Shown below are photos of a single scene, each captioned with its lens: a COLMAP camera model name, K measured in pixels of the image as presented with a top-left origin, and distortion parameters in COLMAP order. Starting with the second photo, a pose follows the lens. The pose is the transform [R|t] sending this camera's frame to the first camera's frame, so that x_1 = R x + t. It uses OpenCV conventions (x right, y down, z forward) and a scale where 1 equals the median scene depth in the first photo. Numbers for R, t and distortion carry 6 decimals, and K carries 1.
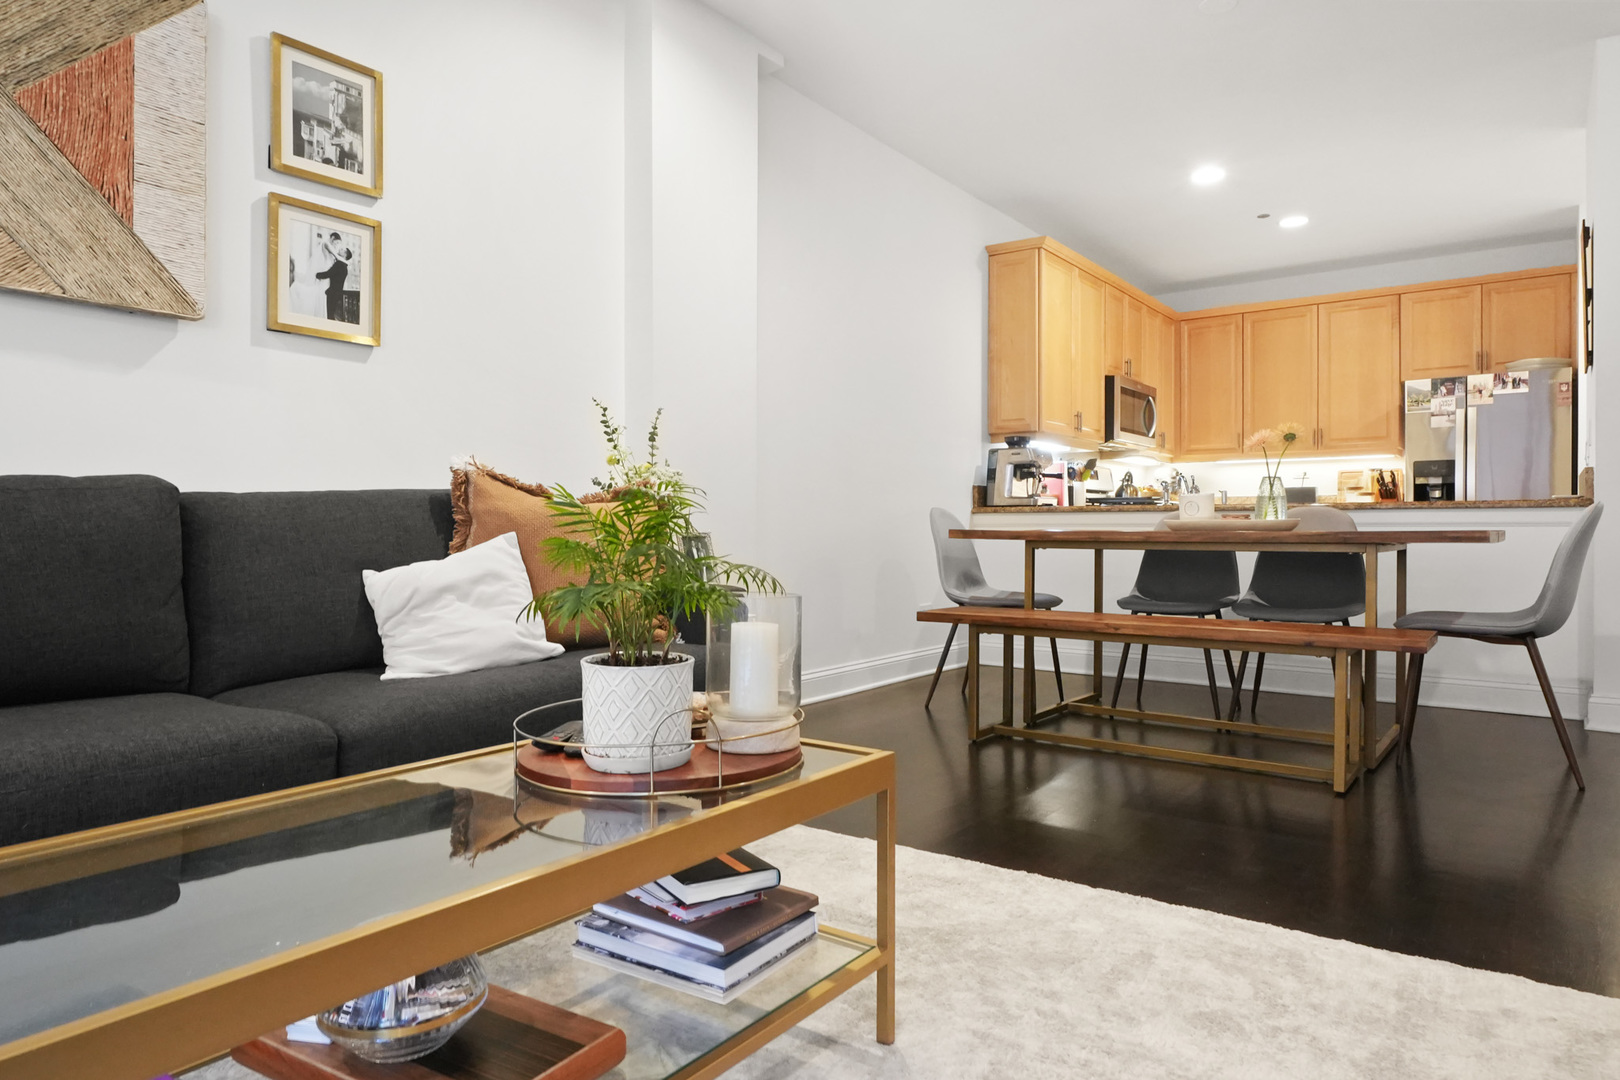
lens RADIAL K [[982.4, 0, 813.8], [0, 982.4, 533.4], [0, 0, 1]] dist [0.006994, -0.004036]
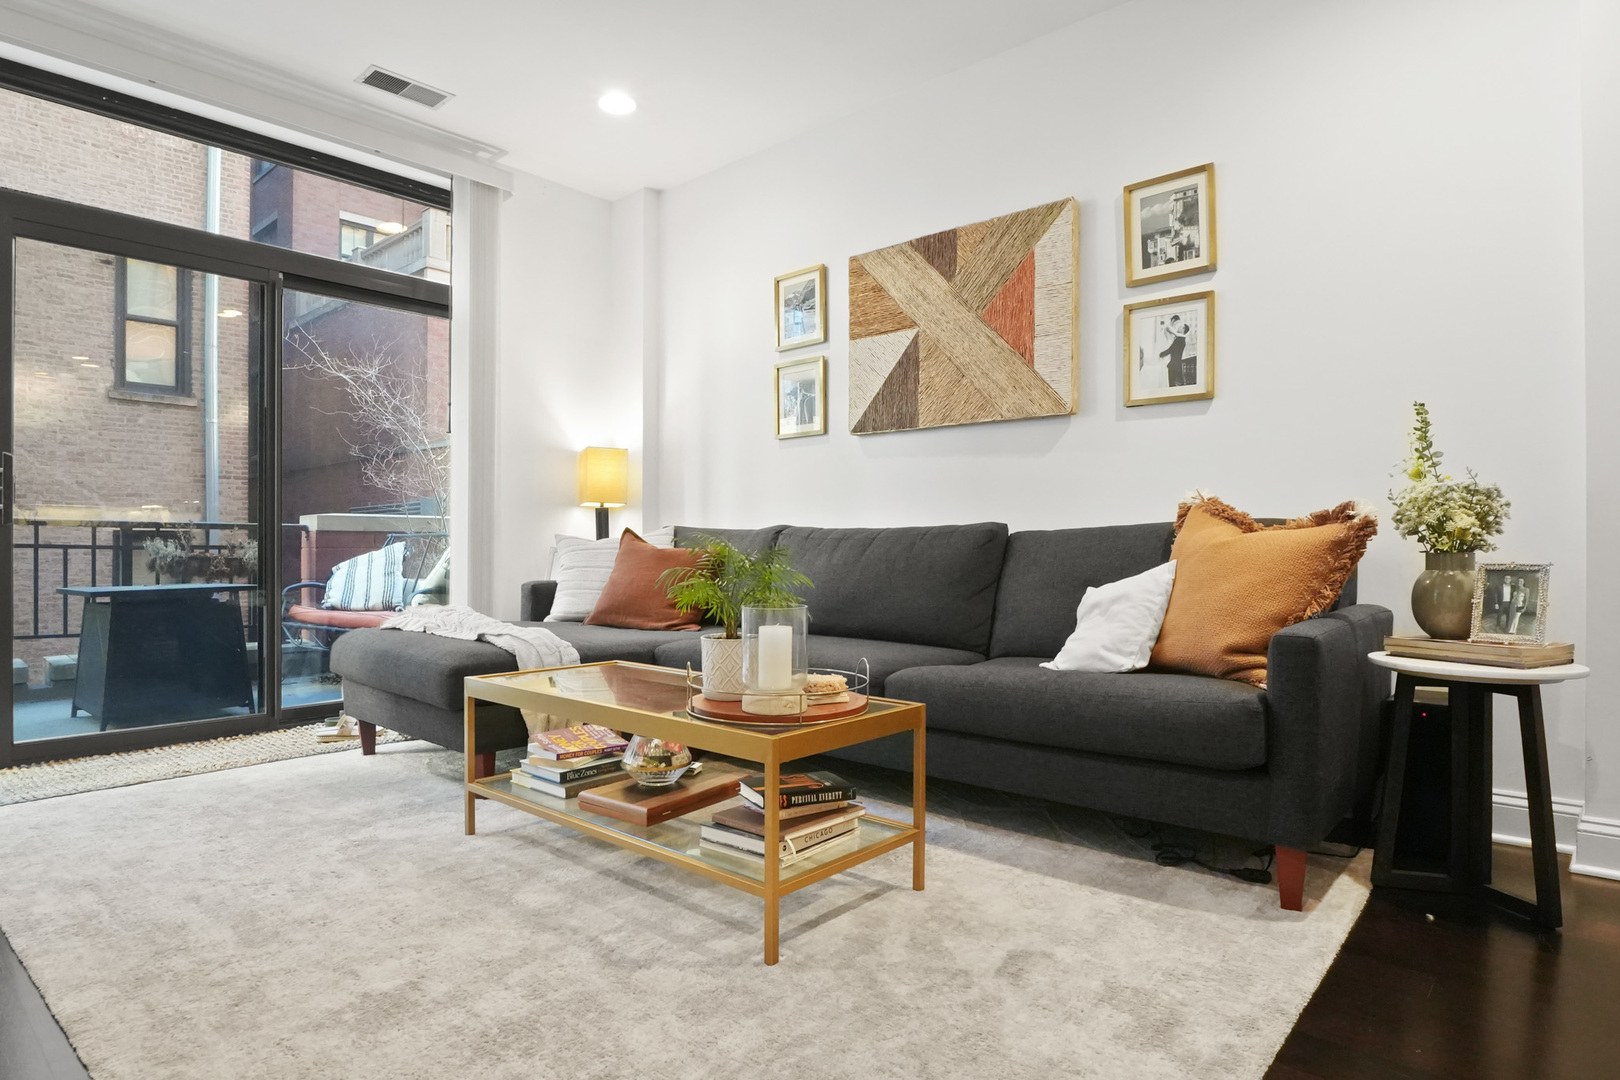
lens RADIAL K [[913.8, 0, 789.7], [0, 913.8, 542.4], [0, 0, 1]] dist [-0.017163, 0.001837]
pose [[-0.092682, -0.007153, -0.995670, 0.314734], [-0.005721, 0.999962, -0.006651, -0.004993], [0.995679, 0.005080, -0.092719, 0.285267]]
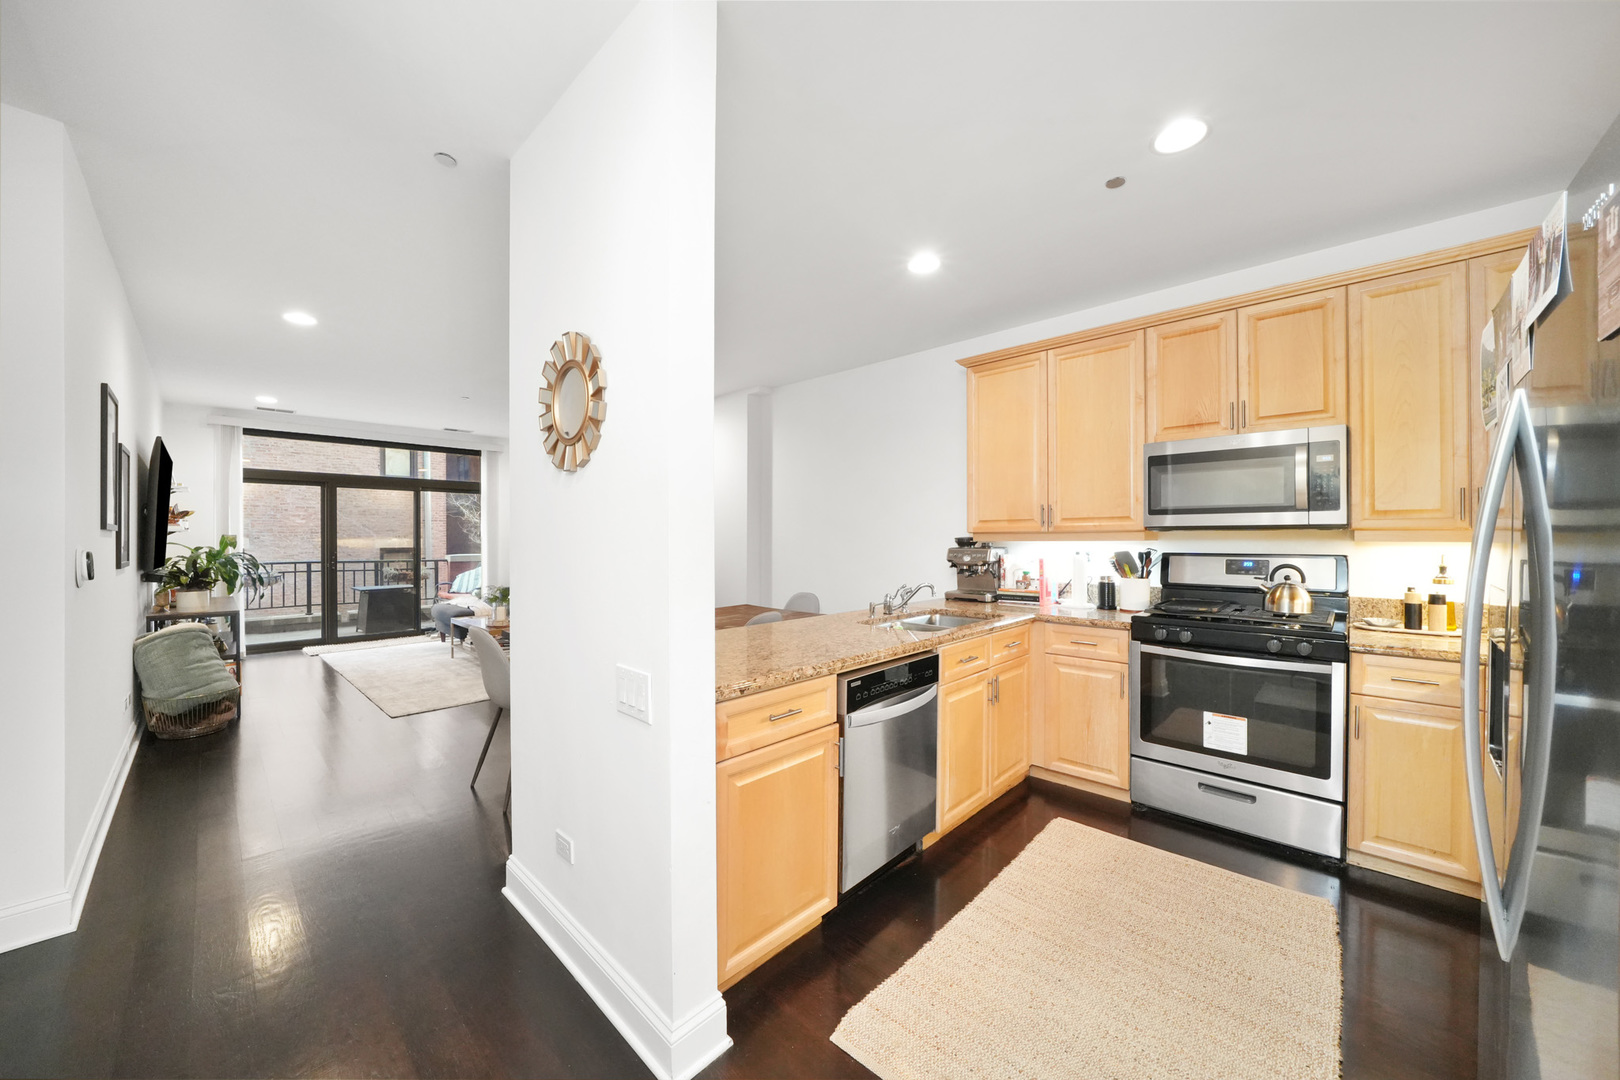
lens RADIAL K [[596.4, 0, 807.7], [0, 596.4, 540.3], [0, 0, 1]] dist [-0.022072, 0.001932]
pose [[-0.119745, 0.004244, -0.992796, 0.907997], [-0.005370, 0.999973, 0.004922, -0.095866], [0.992790, 0.005921, -0.119719, 0.880239]]
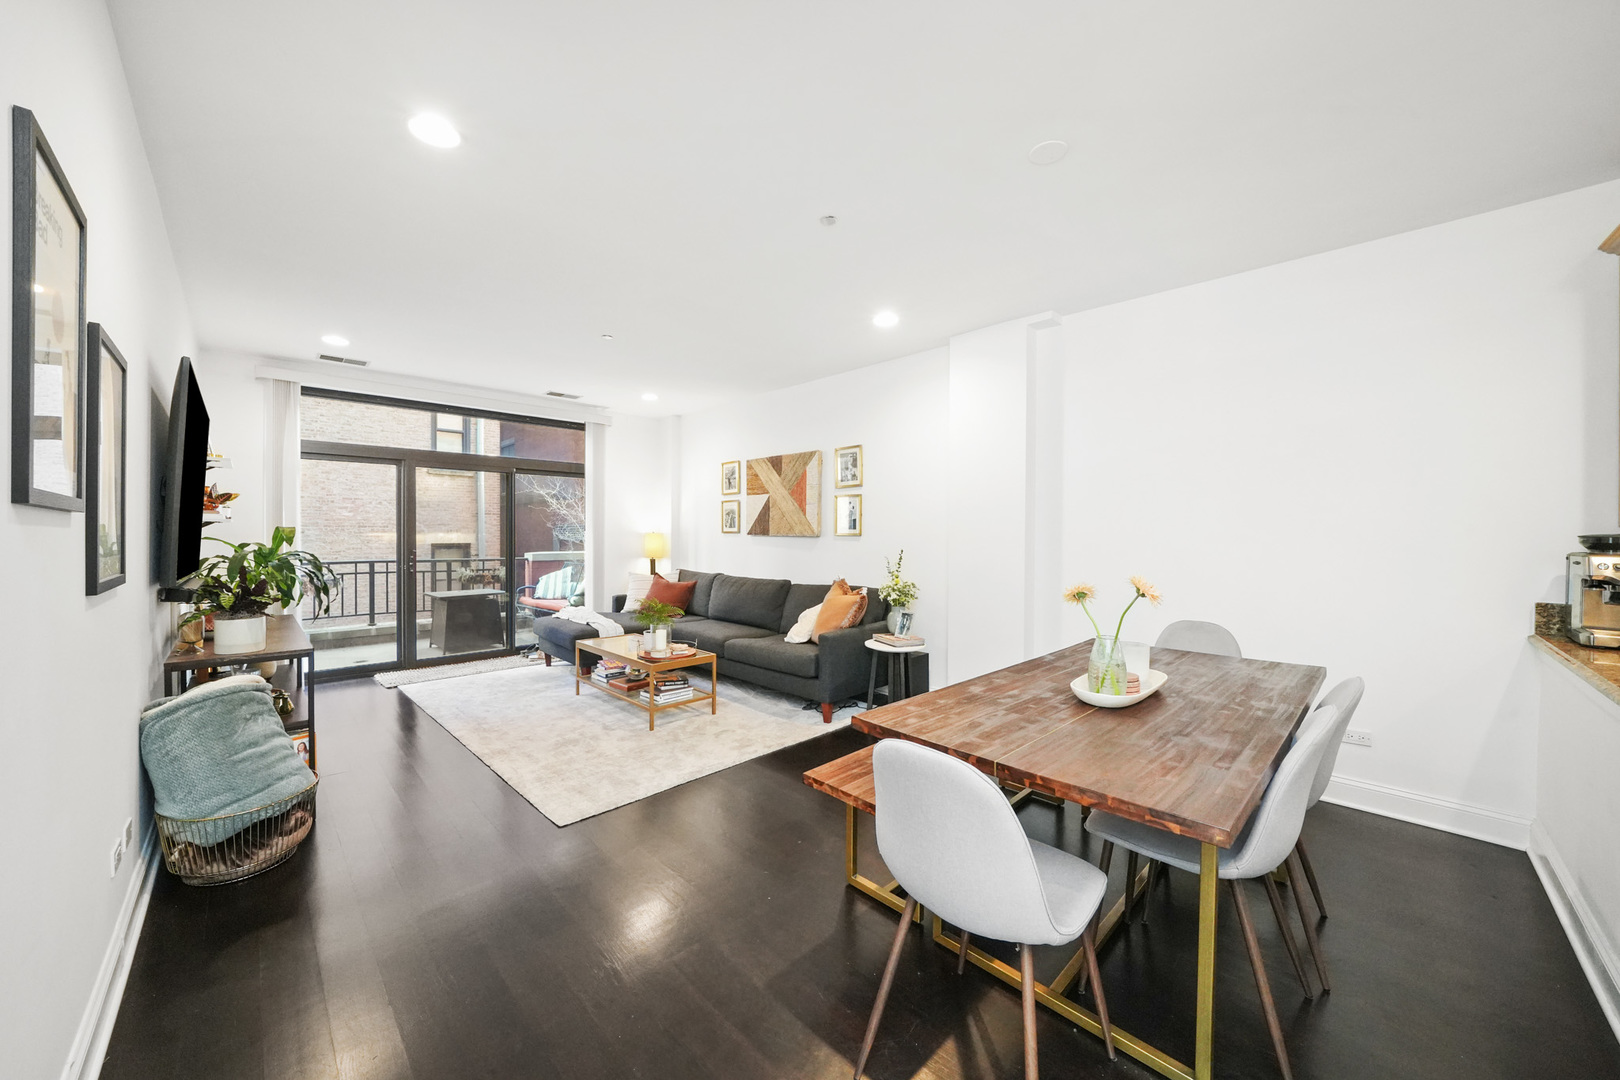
lens RADIAL K [[596.4, 0, 802.5], [0, 596.4, 537.1], [0, 0, 1]] dist [-0.022072, 0.001932]
pose [[-0.157001, 0.005256, -0.987584, 0.649895], [-0.008697, 0.999940, 0.006704, -0.092631], [0.987560, 0.009641, -0.156946, 0.523651]]
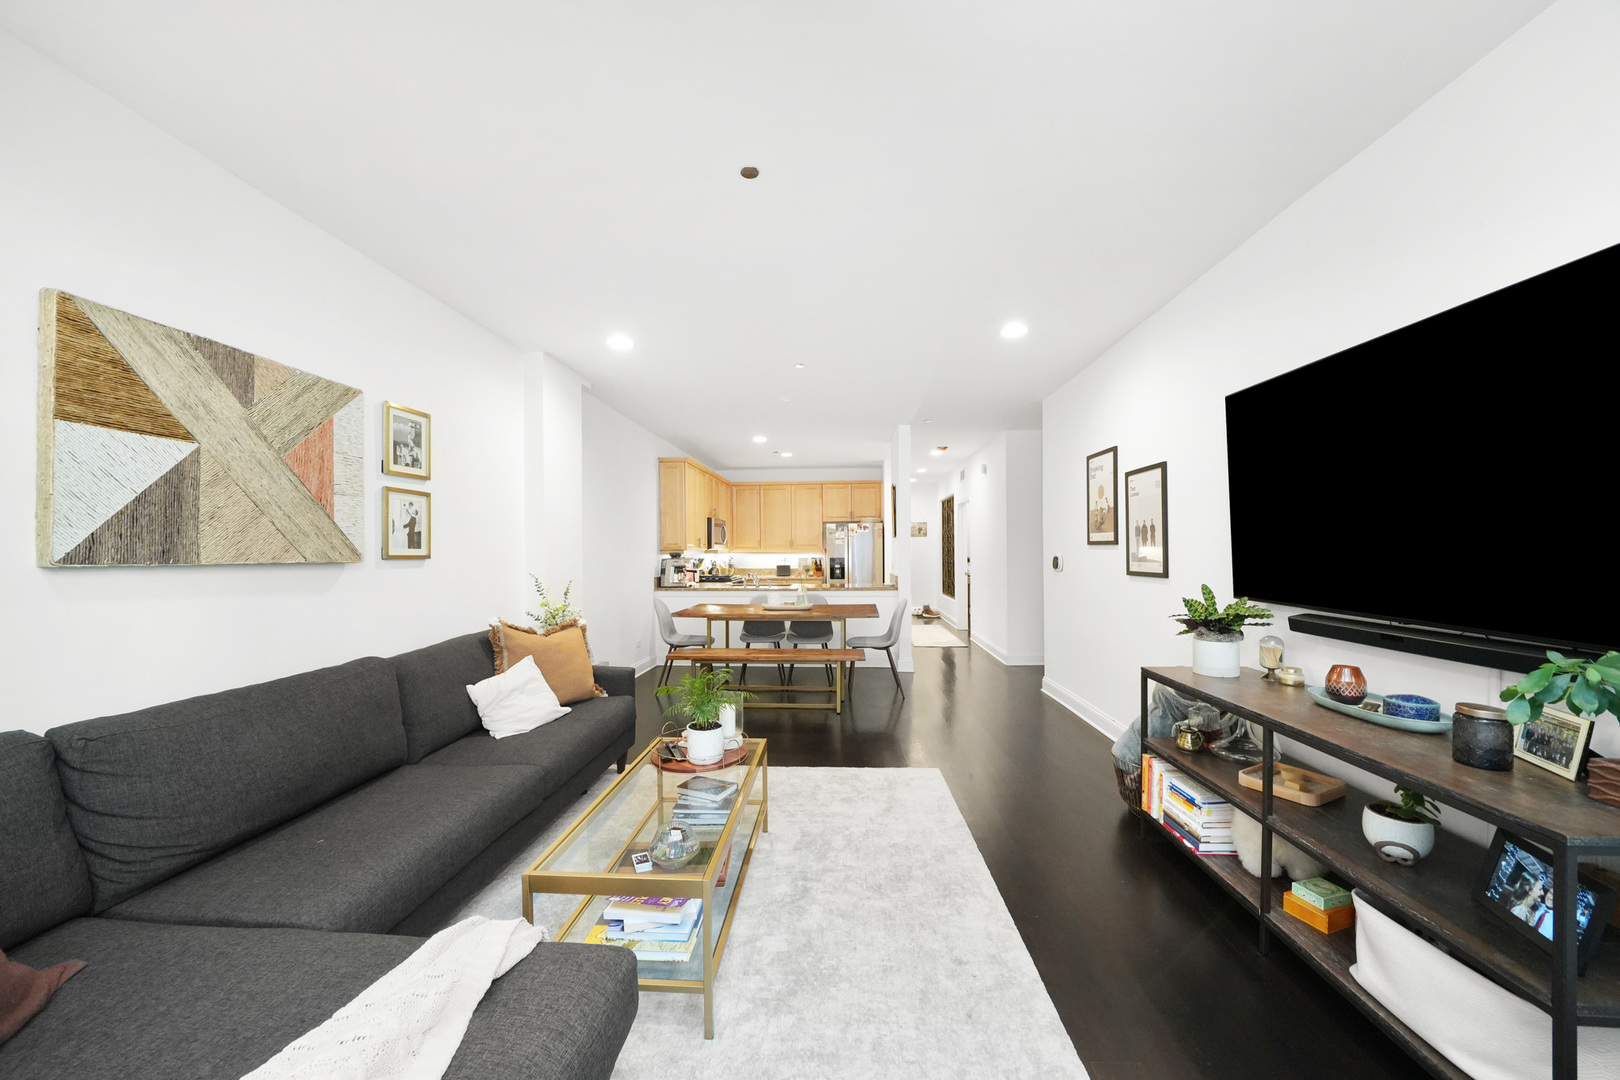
lens RADIAL K [[568.5, 0, 807.4], [0, 568.5, 559.7], [0, 0, 1]] dist [-0.022481, 0.002685]
pose [[0.842429, -0.012806, 0.538655, -0.195082], [0.009315, 0.999914, 0.009203, -0.090338], [-0.538727, -0.002736, 0.842476, -0.143330]]
